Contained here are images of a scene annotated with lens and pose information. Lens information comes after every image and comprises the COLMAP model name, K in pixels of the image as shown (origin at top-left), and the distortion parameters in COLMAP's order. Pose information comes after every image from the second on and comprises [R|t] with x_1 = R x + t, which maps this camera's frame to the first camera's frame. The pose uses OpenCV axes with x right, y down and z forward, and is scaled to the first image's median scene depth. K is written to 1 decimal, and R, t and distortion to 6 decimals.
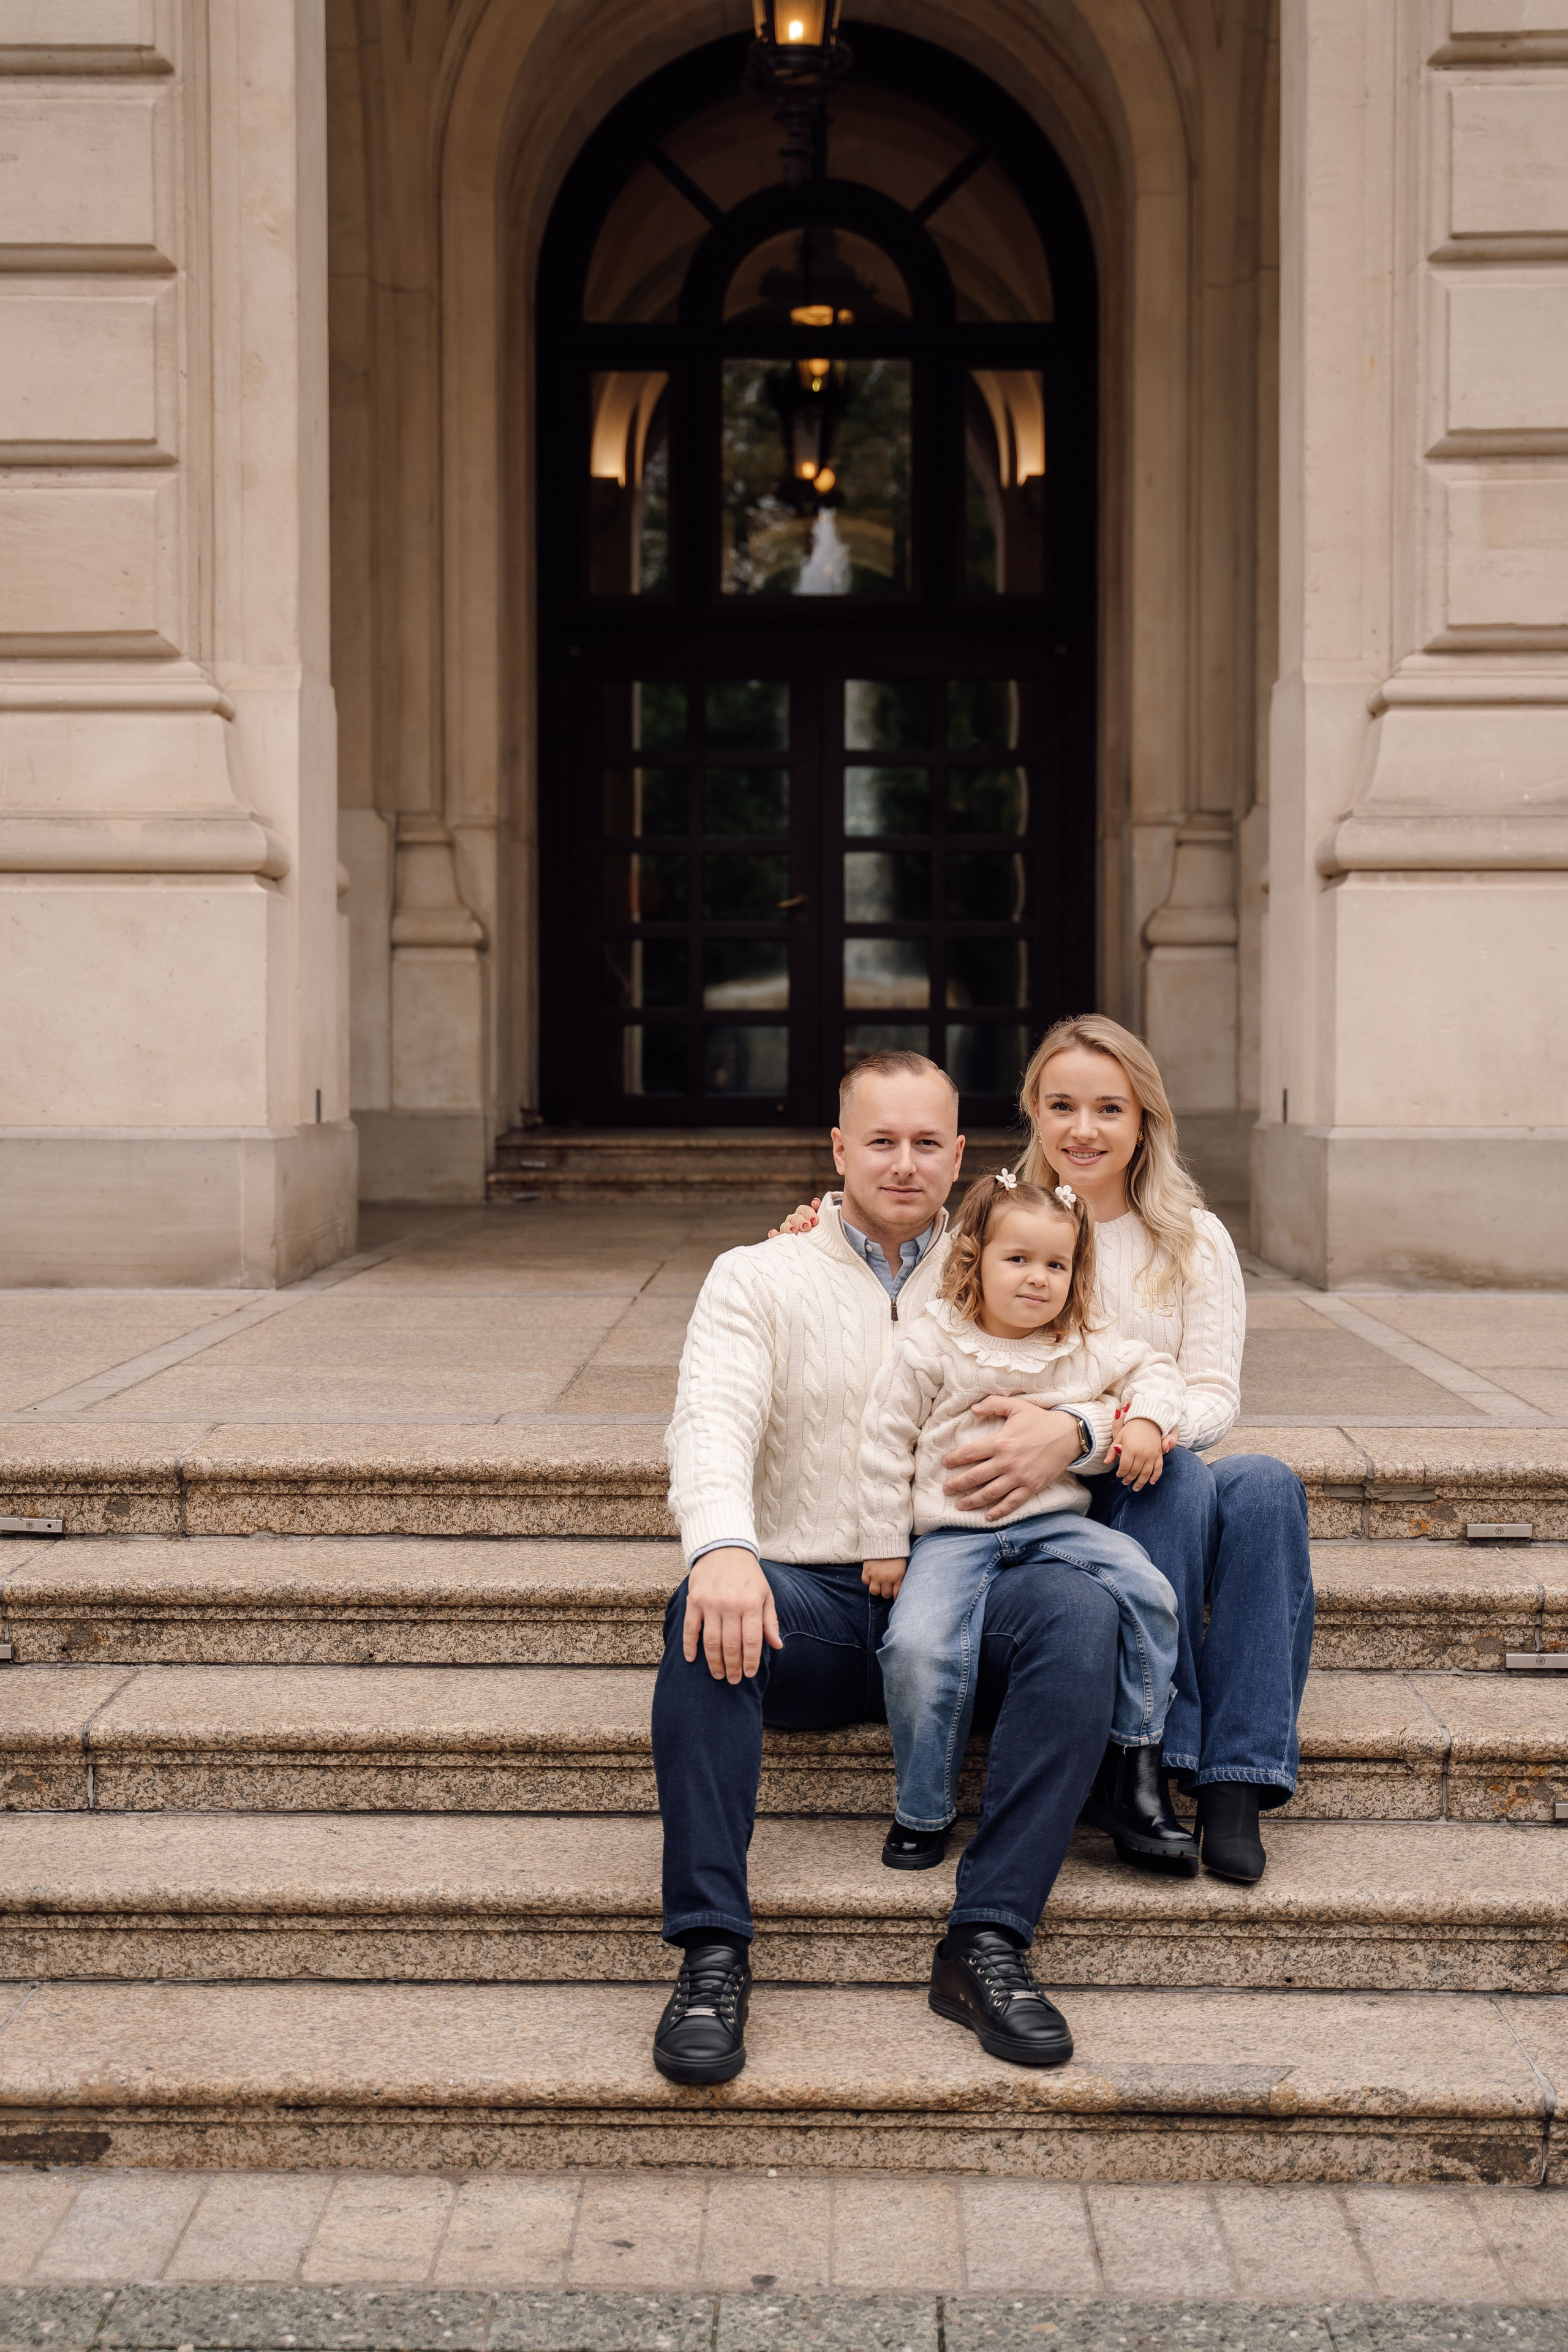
lens RADIAL K [[2634.0, 0, 784.0], [0, 2634.0, 1176.0], [0, 0, 1]] dist [0.057972, 0.028905]
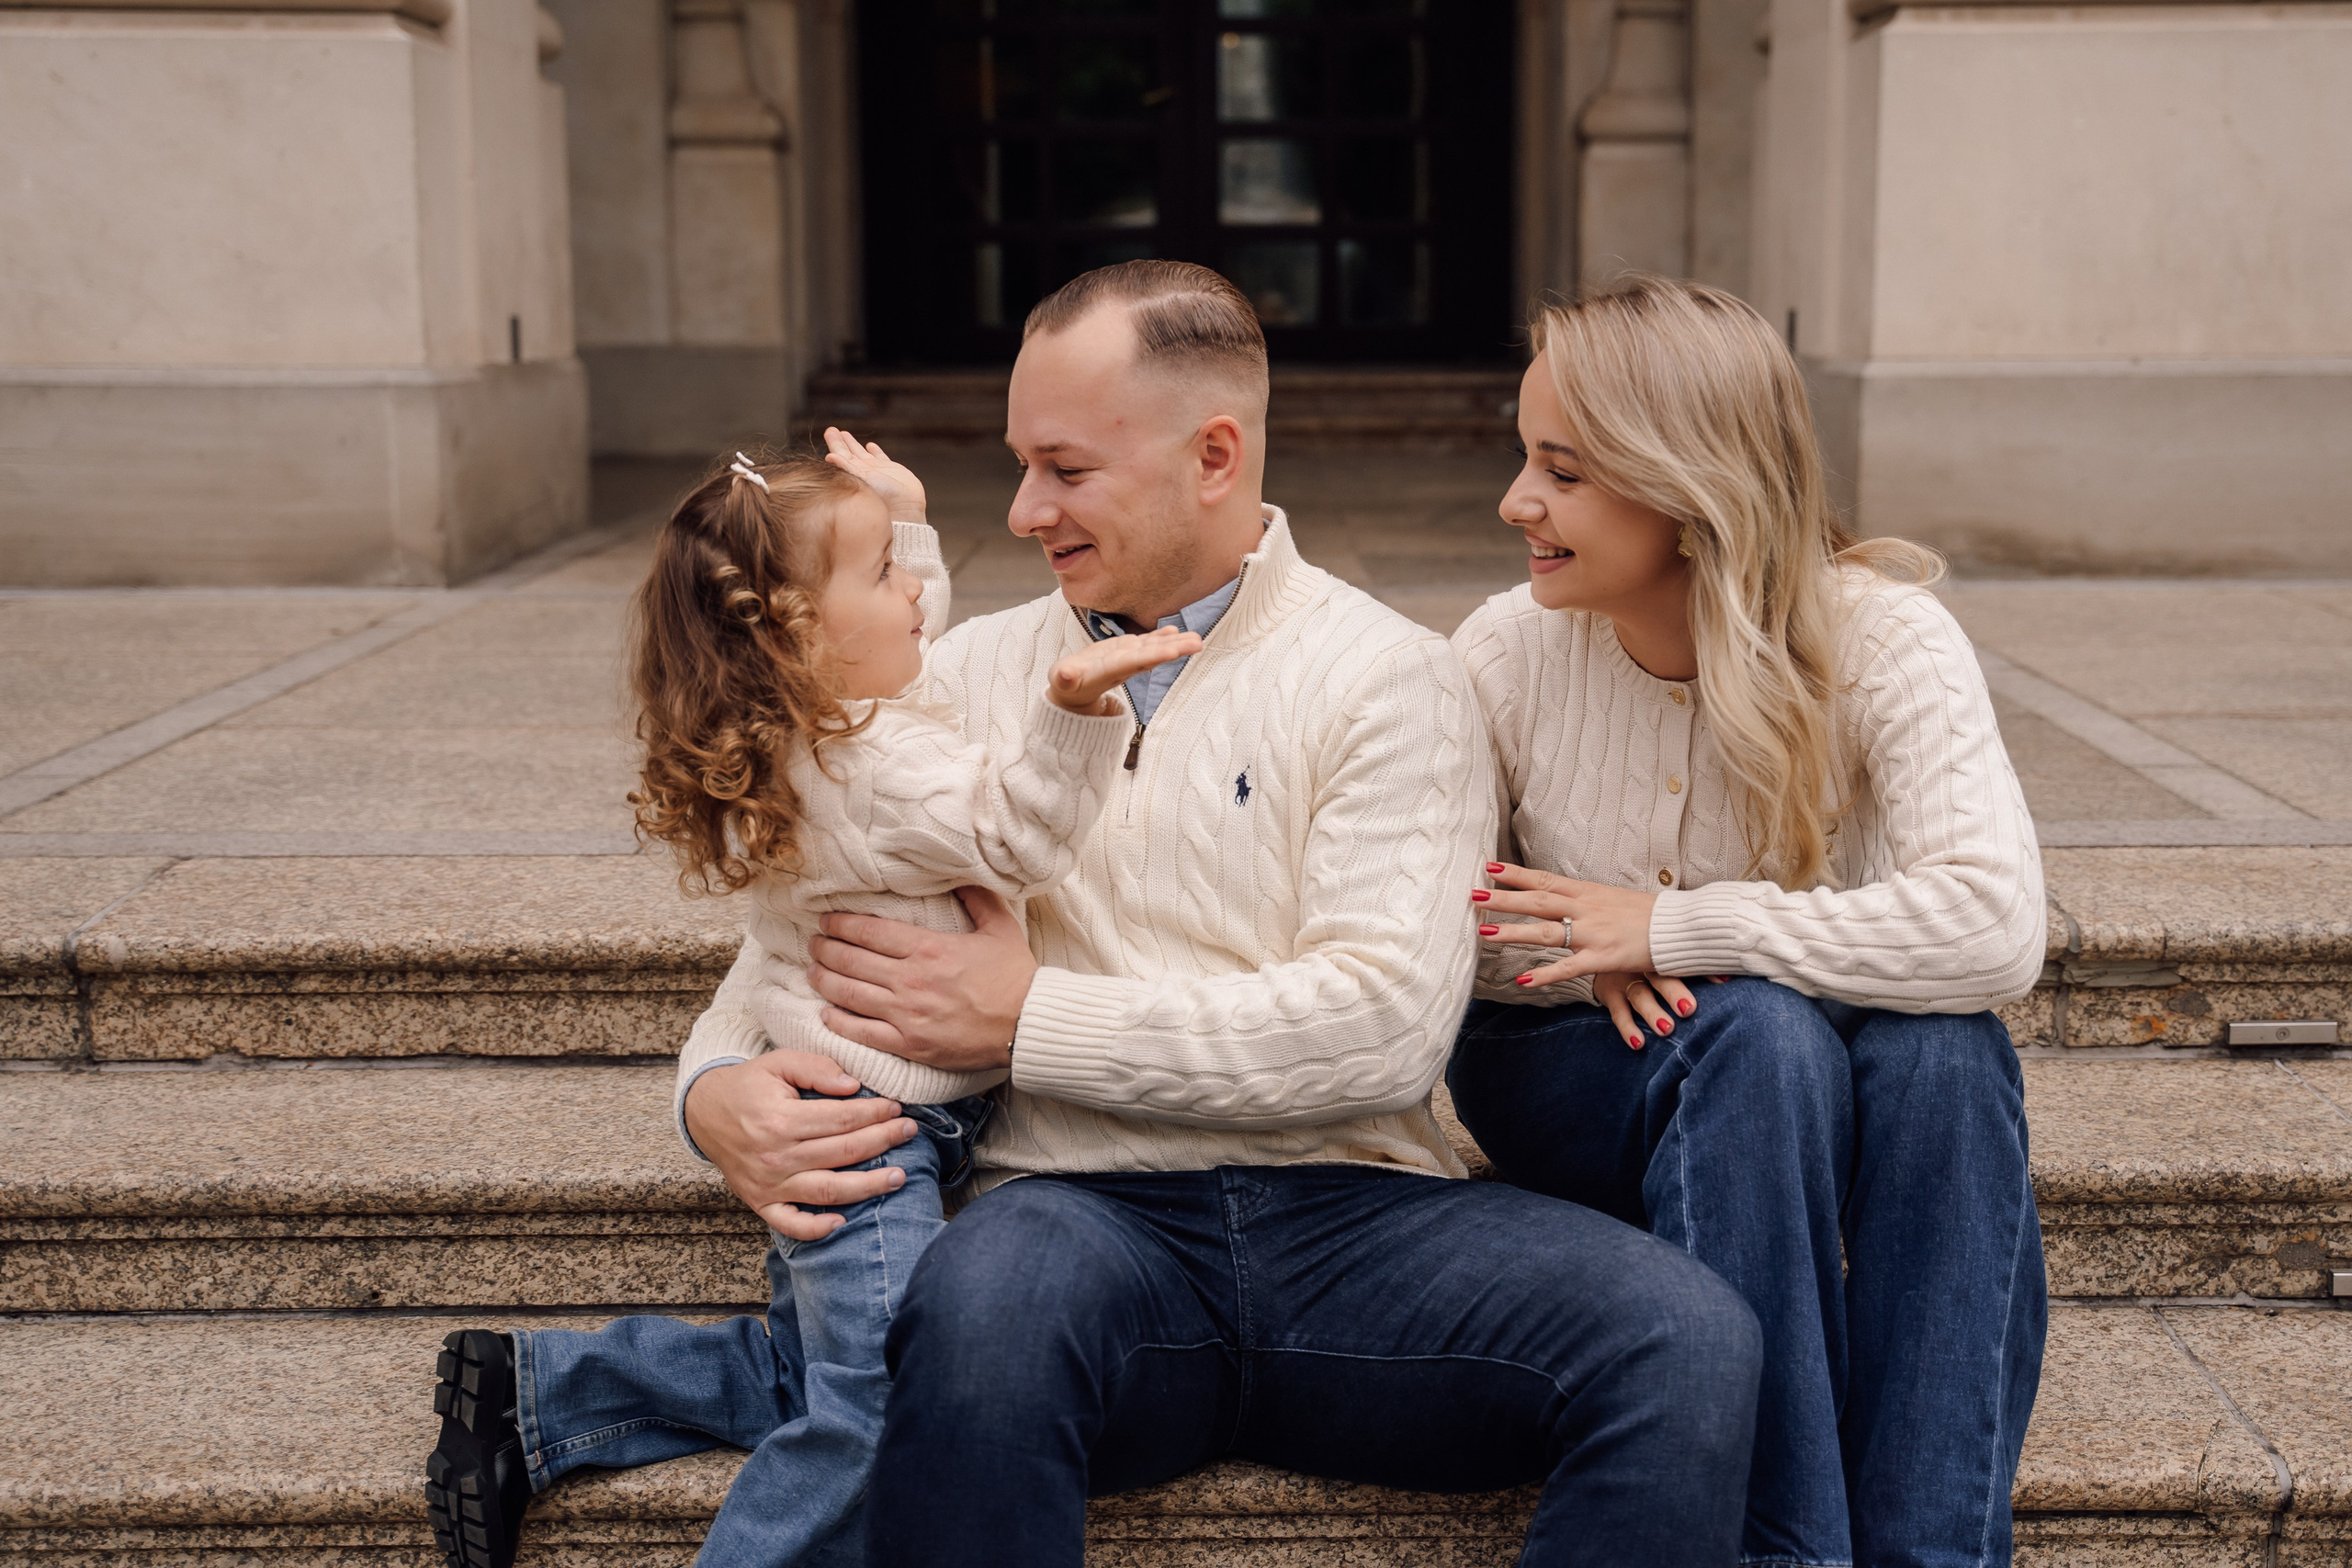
lens RADIAL K [[2880.5, 0, 1182.4], [0, 2880.5, 754.2], [0, 0, 1]] dist [0.029336, 0.080222]
pose [[0.999947, -0.006146, 0.008314, 0.015296], [0.005137, 0.993202, 0.116290, -0.008281], [-0.008972, -0.116241, 0.993181, 0.384948]]
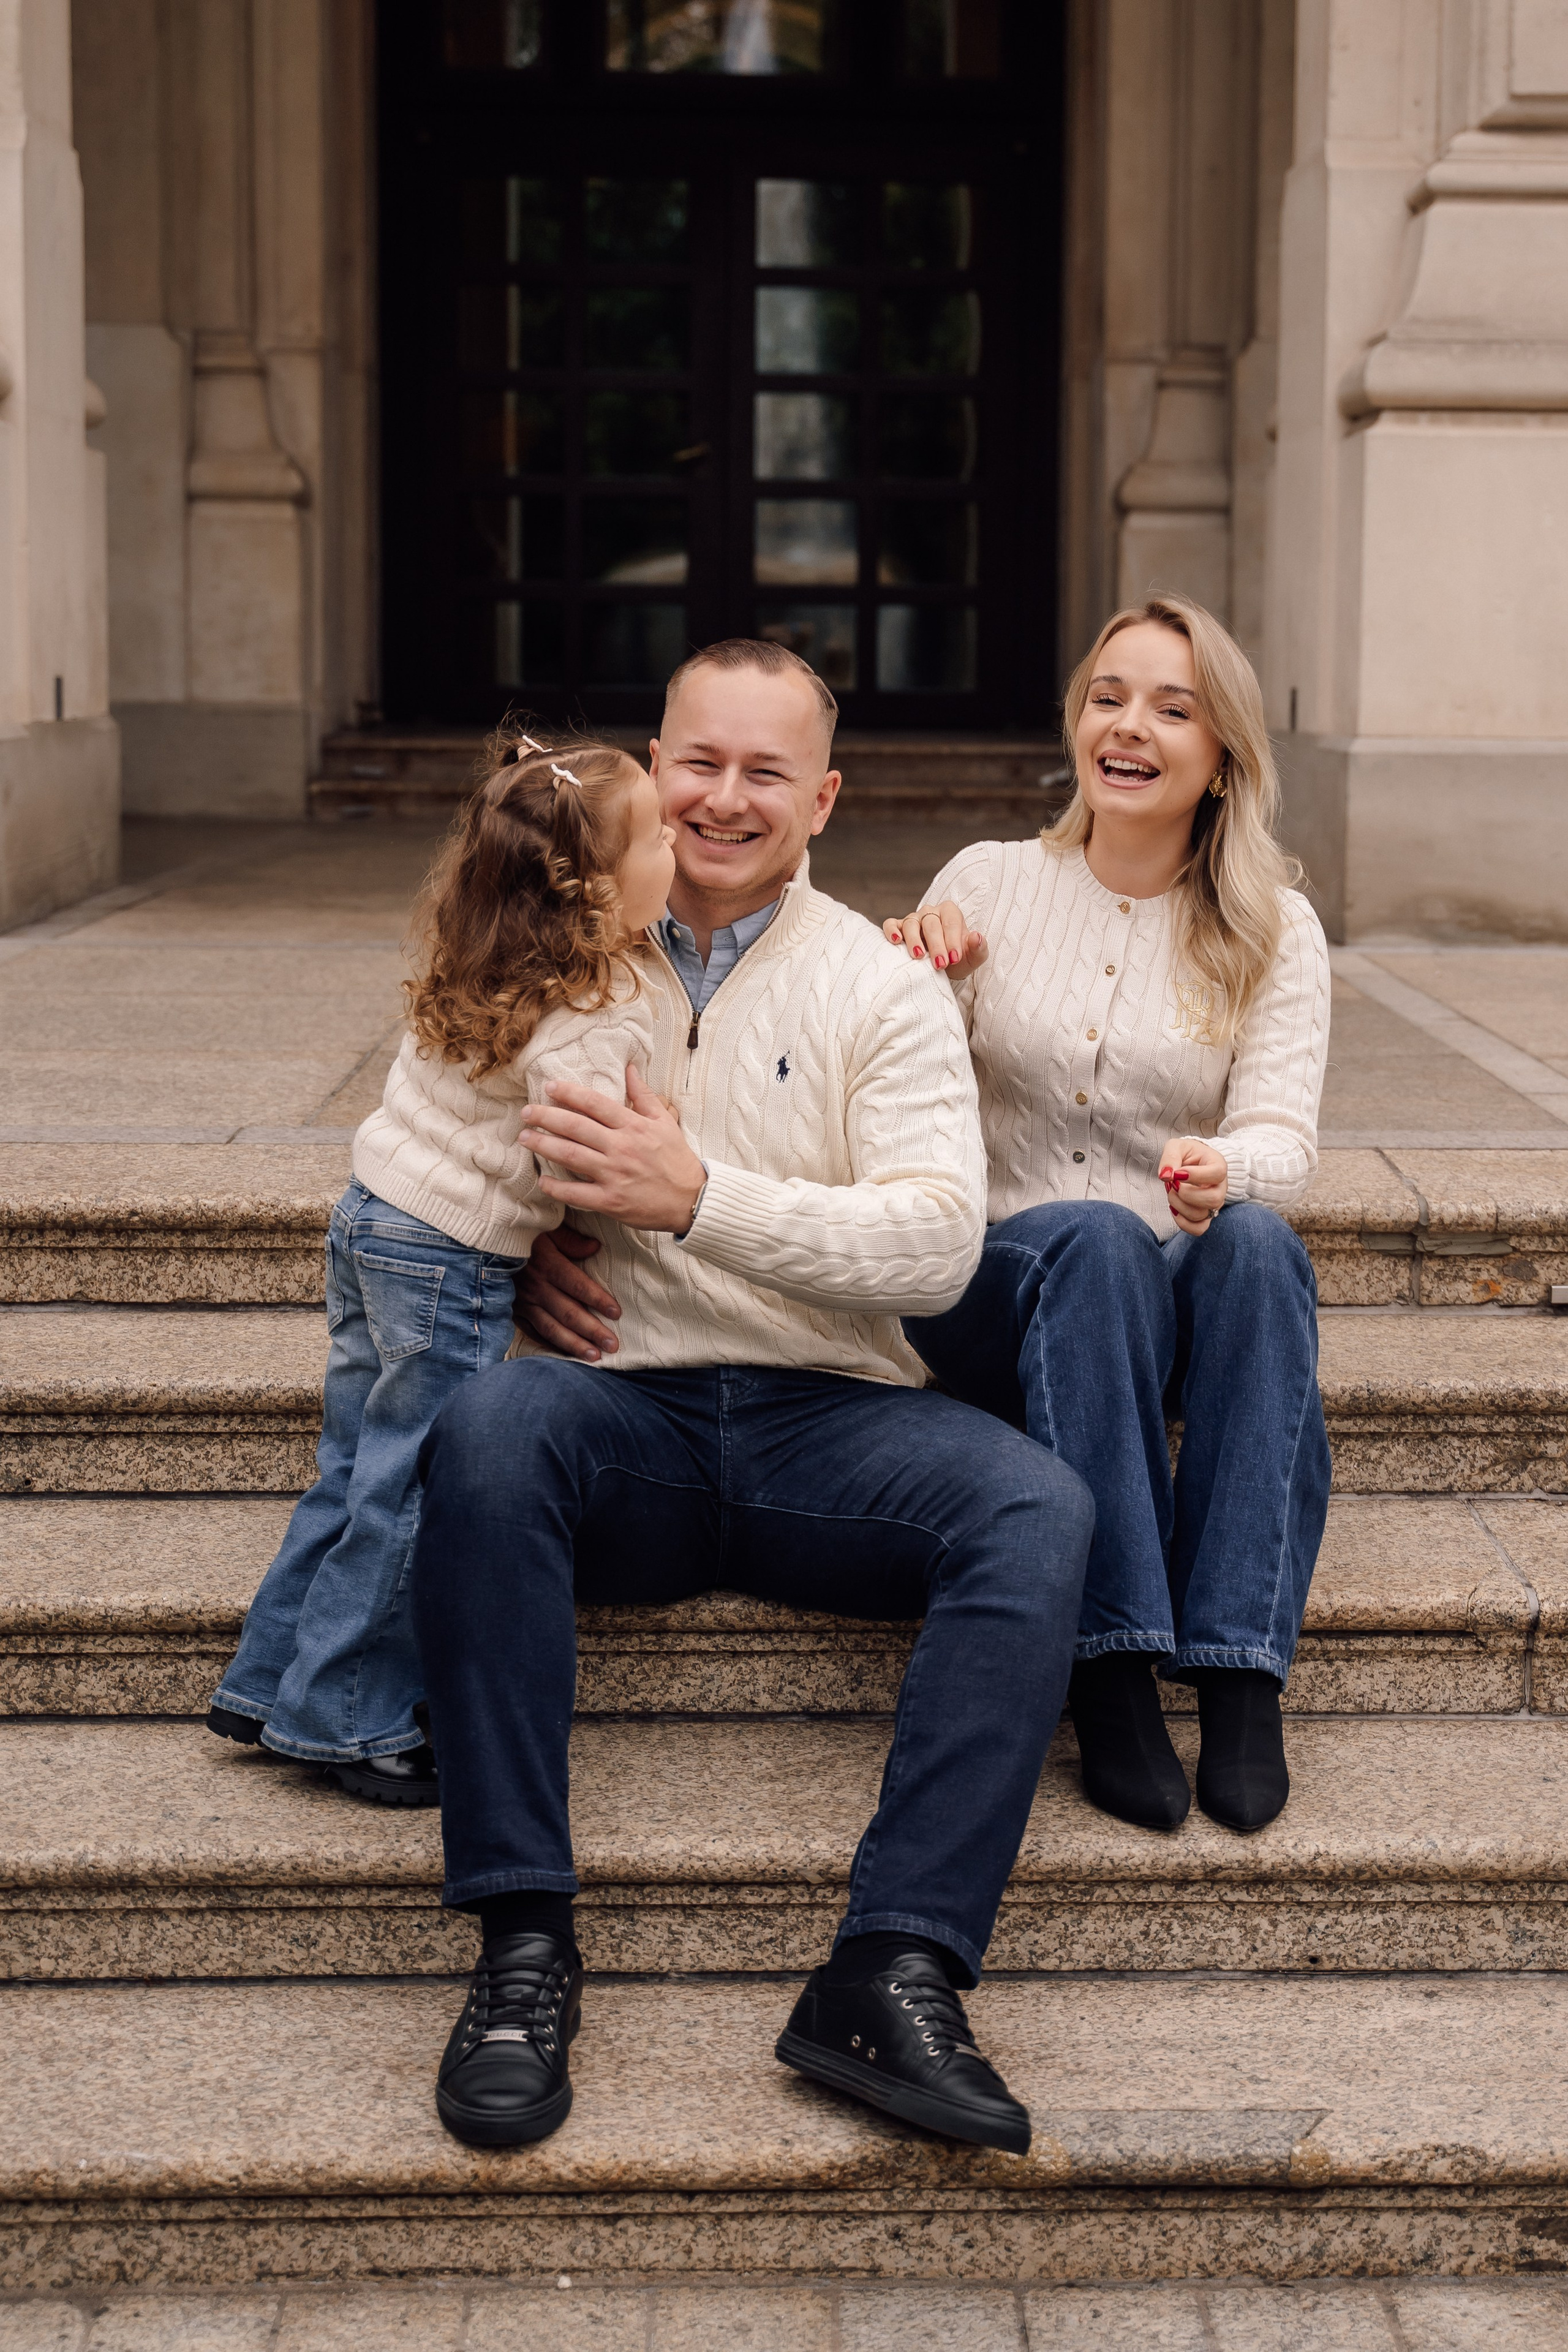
lens RADIAL K [[3112.9, 0, 841.2], [0, 3112.9, 958.7], [0, 0, 1]] dist [0.045198, -0.001016]
pose [[0.998764, 0.005069, 0.049453, 0.019038], [-0.007818, 0.998426, 0.055536, -0.006479], [-0.049094, -0.055854, 0.997231, 0.162948]]
